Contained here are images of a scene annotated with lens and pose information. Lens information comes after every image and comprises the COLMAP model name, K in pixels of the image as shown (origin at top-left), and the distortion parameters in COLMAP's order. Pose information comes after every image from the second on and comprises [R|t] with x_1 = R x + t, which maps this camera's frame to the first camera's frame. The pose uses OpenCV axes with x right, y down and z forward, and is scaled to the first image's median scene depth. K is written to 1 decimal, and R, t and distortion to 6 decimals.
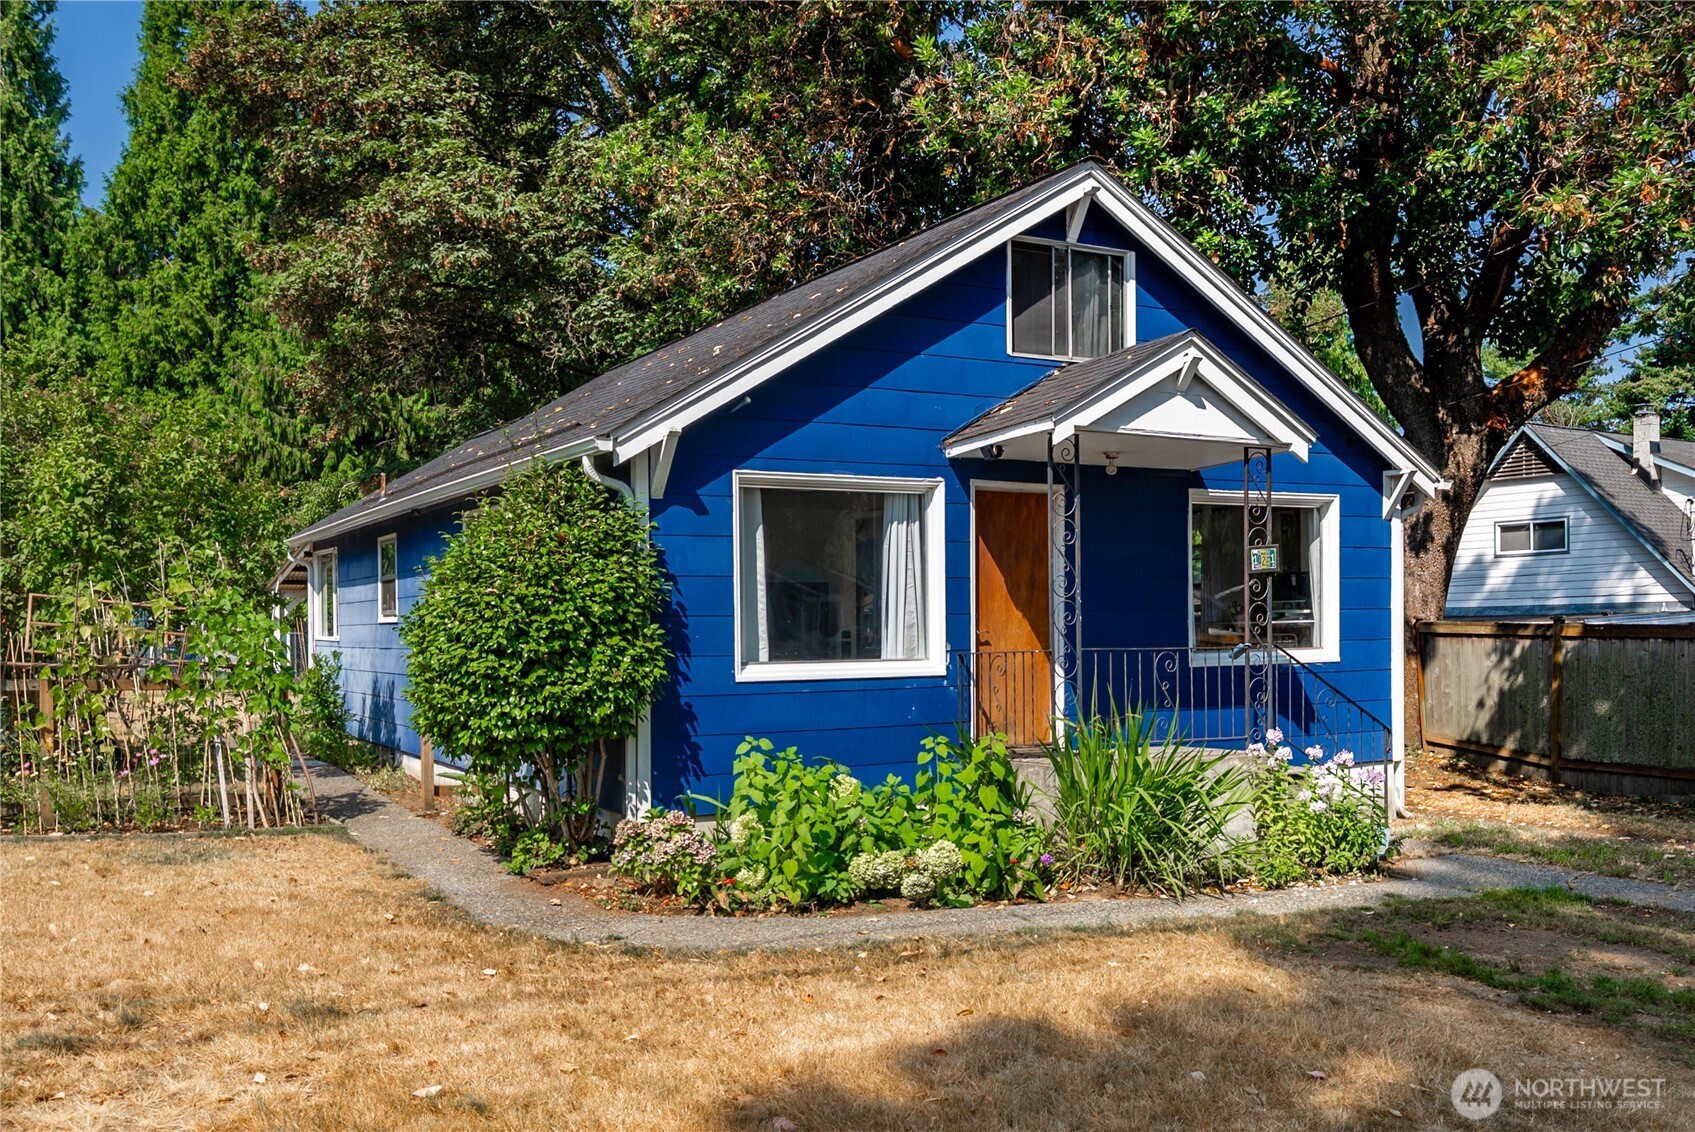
lens RADIAL K [[1506.7, 0, 859.7], [0, 1506.7, 670.8], [0, 0, 1]] dist [-0.004062, -0.000594]
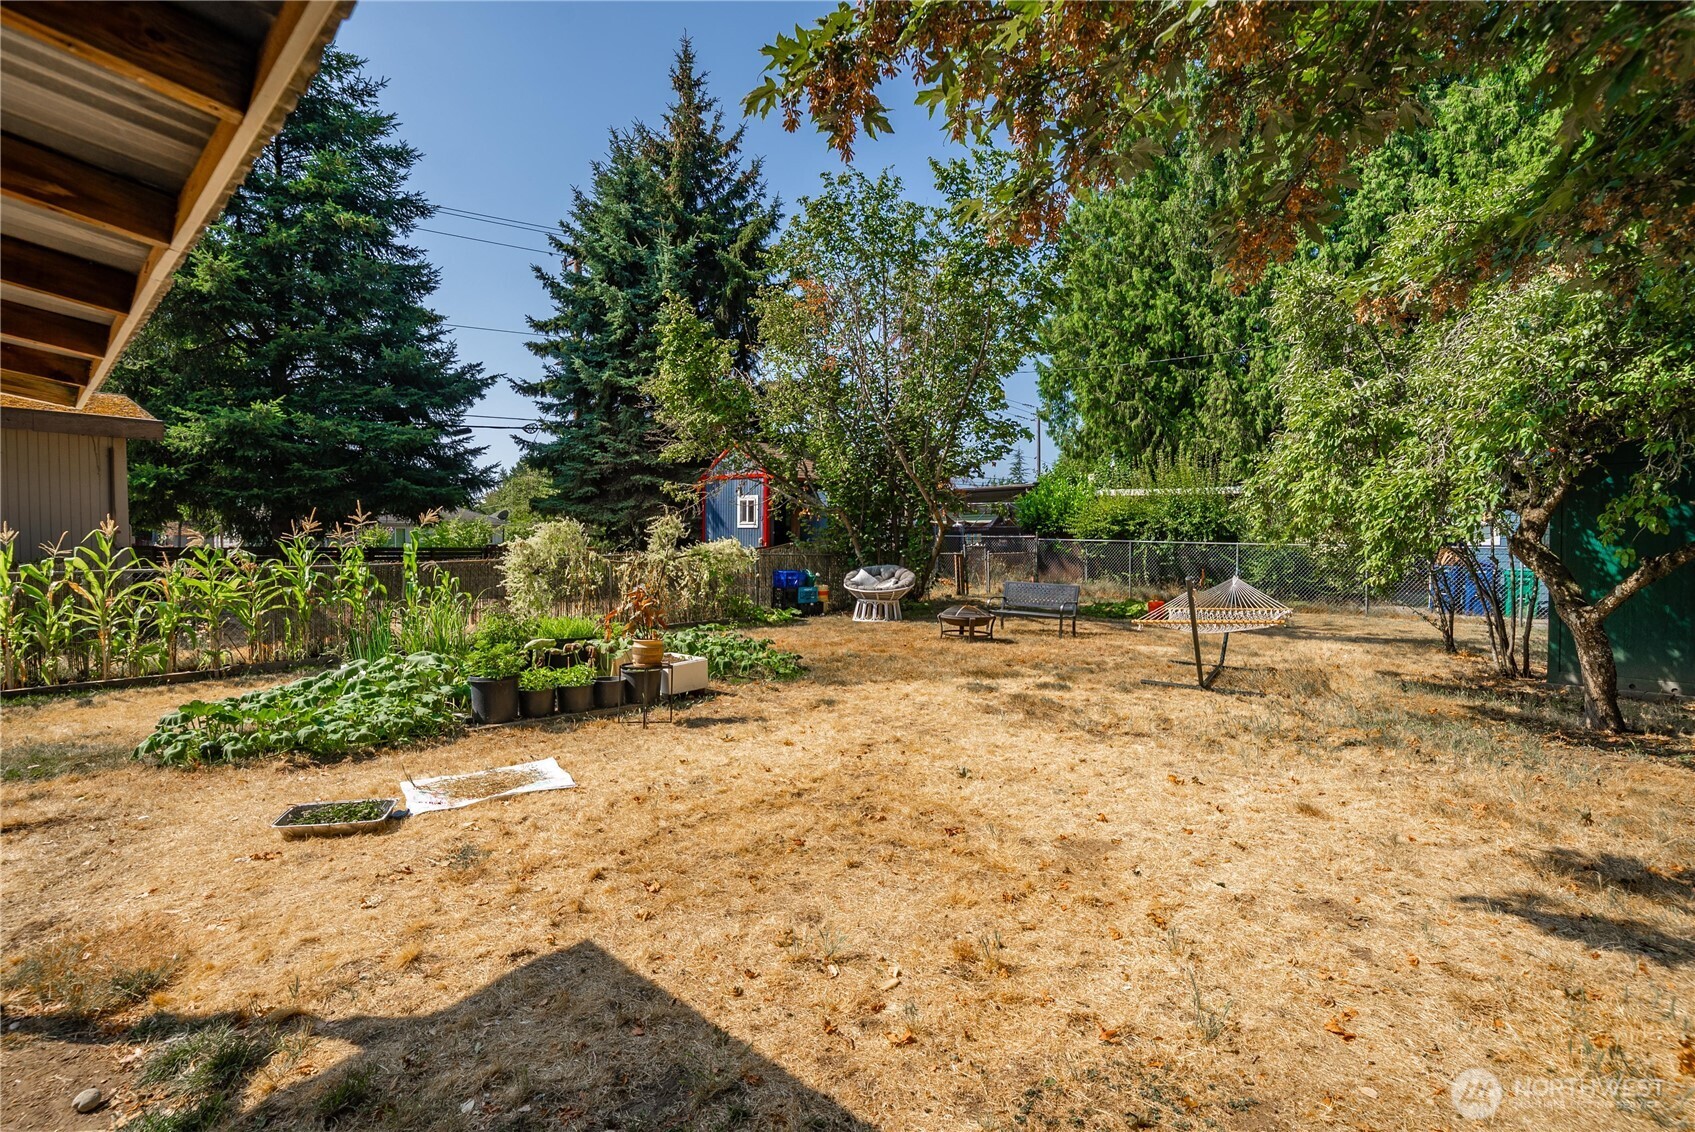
lens RADIAL K [[856.9, 0, 846.0], [0, 856.9, 571.8], [0, 0, 1]] dist [-0.000021, 0.000237]
pose [[0.276725, 0.023439, -0.960663, -0.109013], [-0.023017, 0.999577, 0.017758, -0.012615], [0.960673, 0.017198, 0.277147, 0.507619]]
